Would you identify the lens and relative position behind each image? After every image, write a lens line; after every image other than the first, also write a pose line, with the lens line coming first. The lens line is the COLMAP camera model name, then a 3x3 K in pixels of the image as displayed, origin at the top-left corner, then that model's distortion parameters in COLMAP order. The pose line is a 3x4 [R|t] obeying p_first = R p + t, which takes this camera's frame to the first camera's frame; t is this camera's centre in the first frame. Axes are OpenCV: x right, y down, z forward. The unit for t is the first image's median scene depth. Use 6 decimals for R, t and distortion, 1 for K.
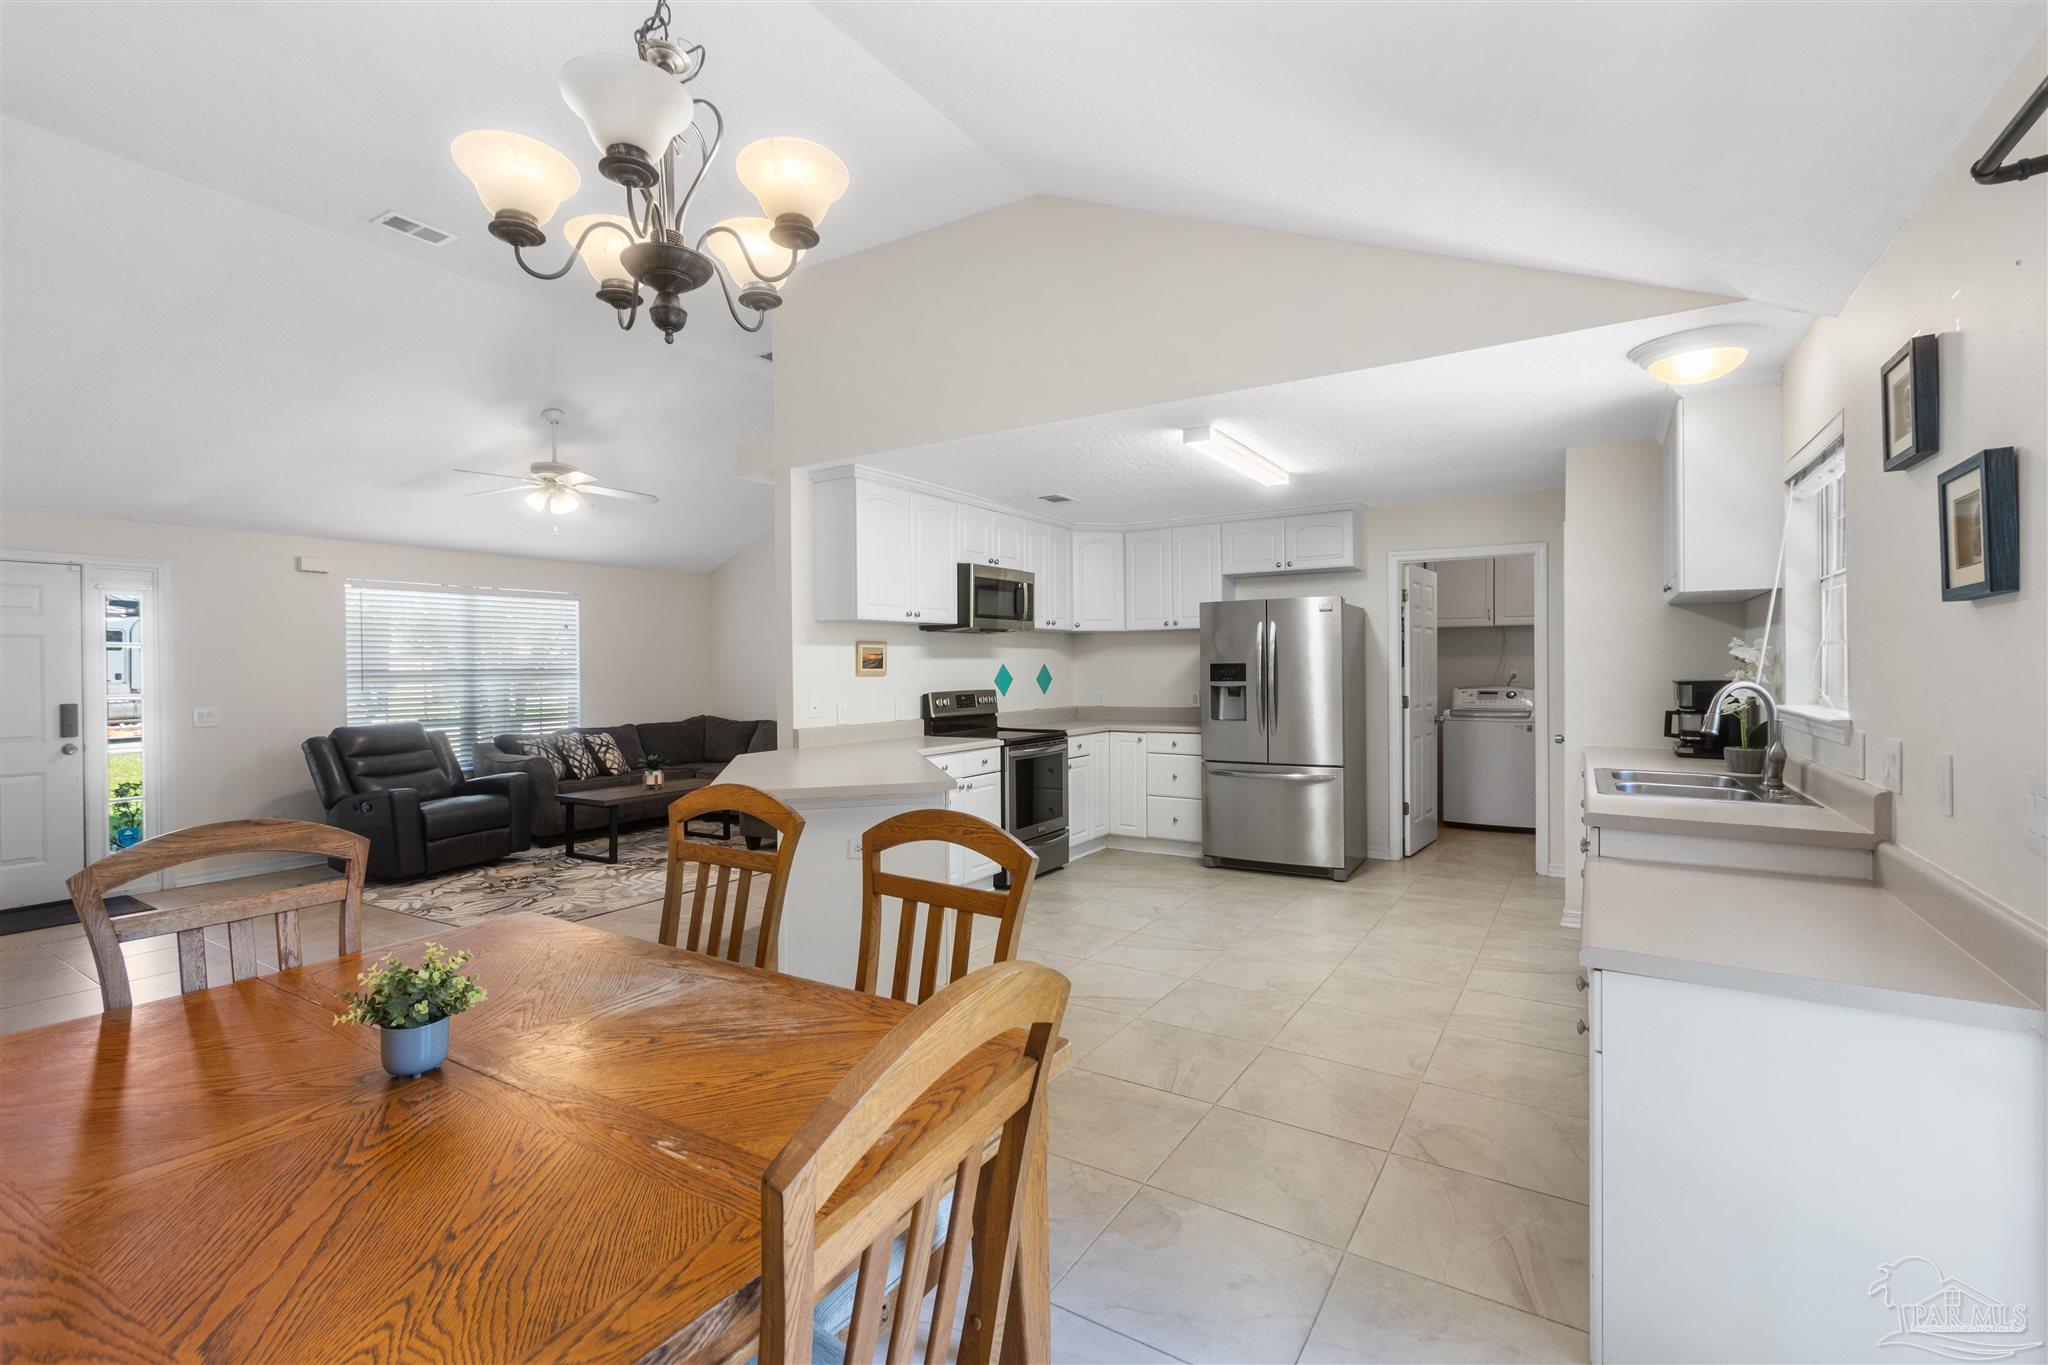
lens RADIAL K [[909.3, 0, 1021.5], [0, 909.3, 667.2], [0, 0, 1]] dist [0.004632, -0.001044]
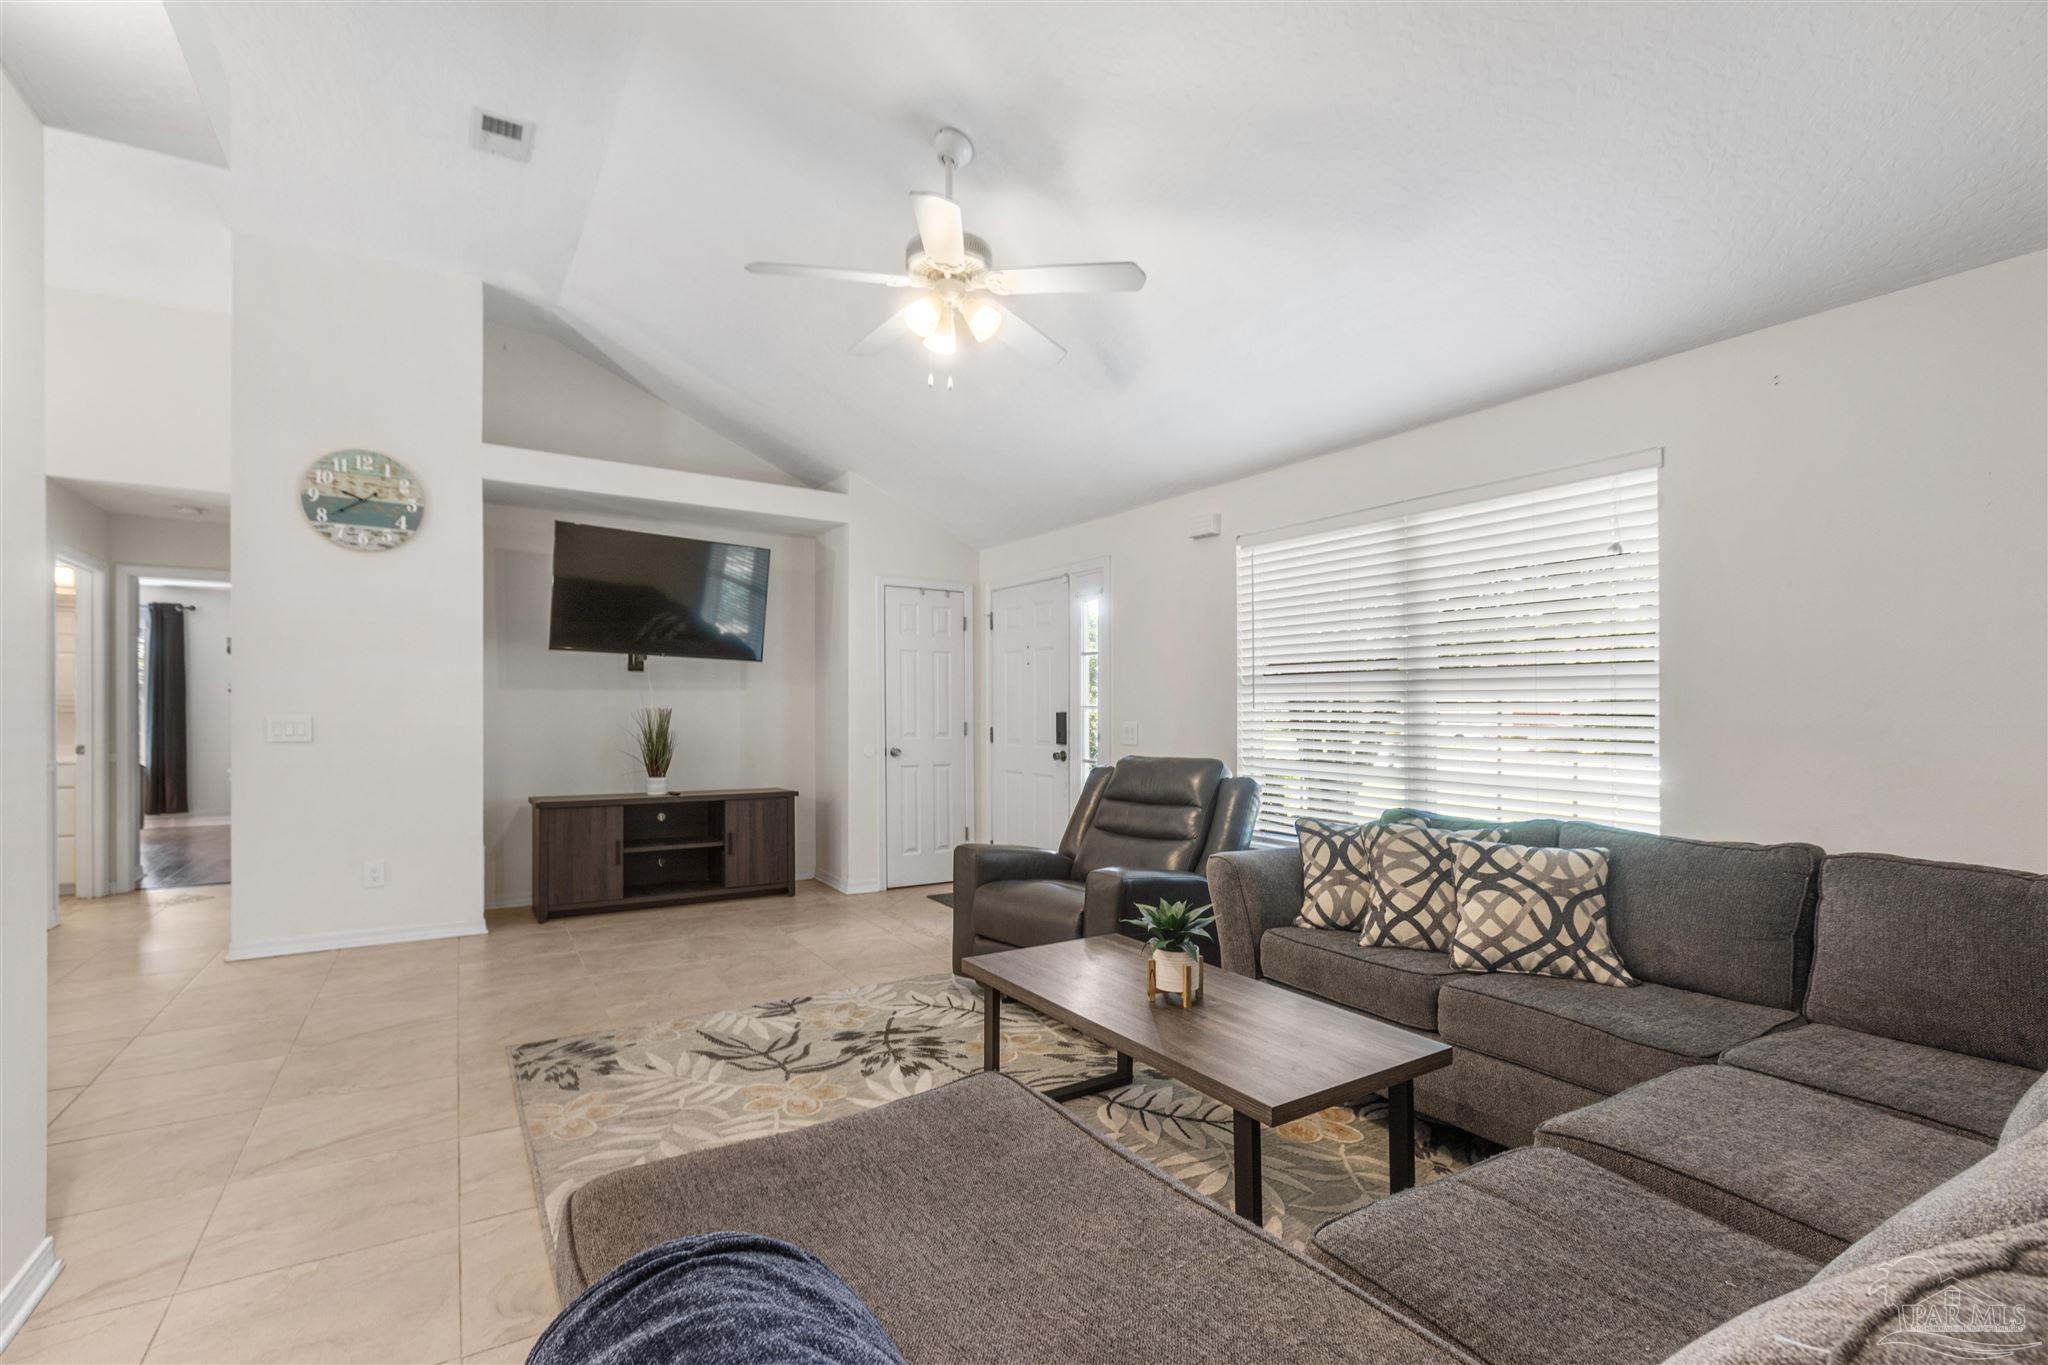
lens RADIAL K [[909.3, 0, 1005.4], [0, 909.3, 710.4], [0, 0, 1]] dist [0.004632, -0.001044]
pose [[-0.437997, 0.008453, -0.898937, -0.079080], [-0.002672, 0.999939, 0.010705, 0.023632], [0.898973, 0.007091, -0.437947, 1.203709]]
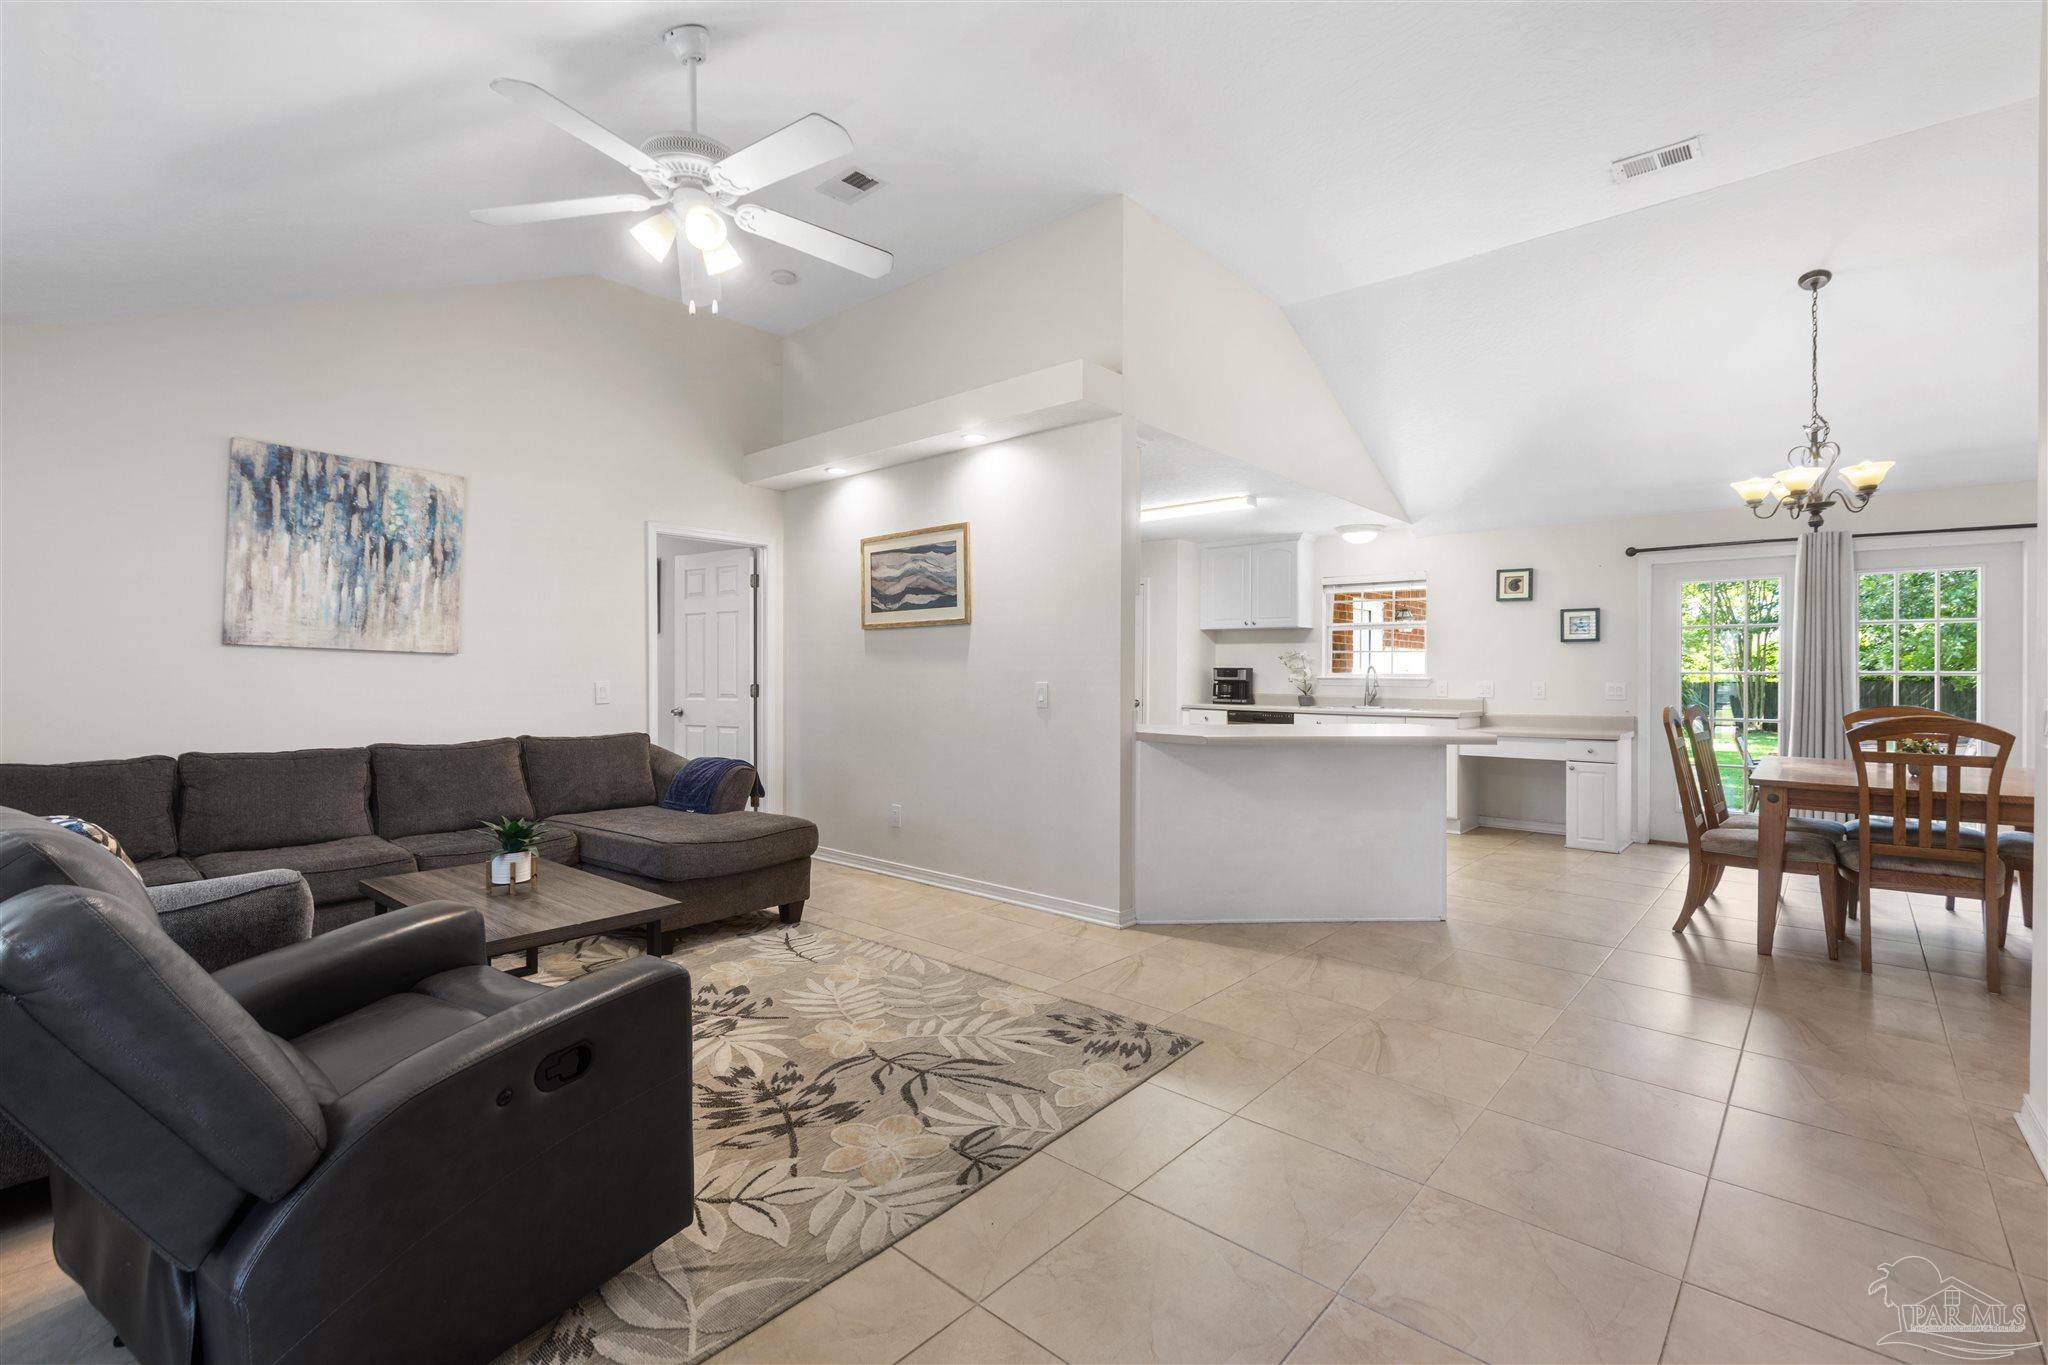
lens RADIAL K [[909.3, 0, 1016.6], [0, 909.3, 673.7], [0, 0, 1]] dist [0.004632, -0.001044]
pose [[0.162847, 0.009287, 0.986608, -0.892853], [-0.003240, 0.999955, -0.008878, 0.032400], [-0.986646, -0.001750, 0.162870, 0.751459]]
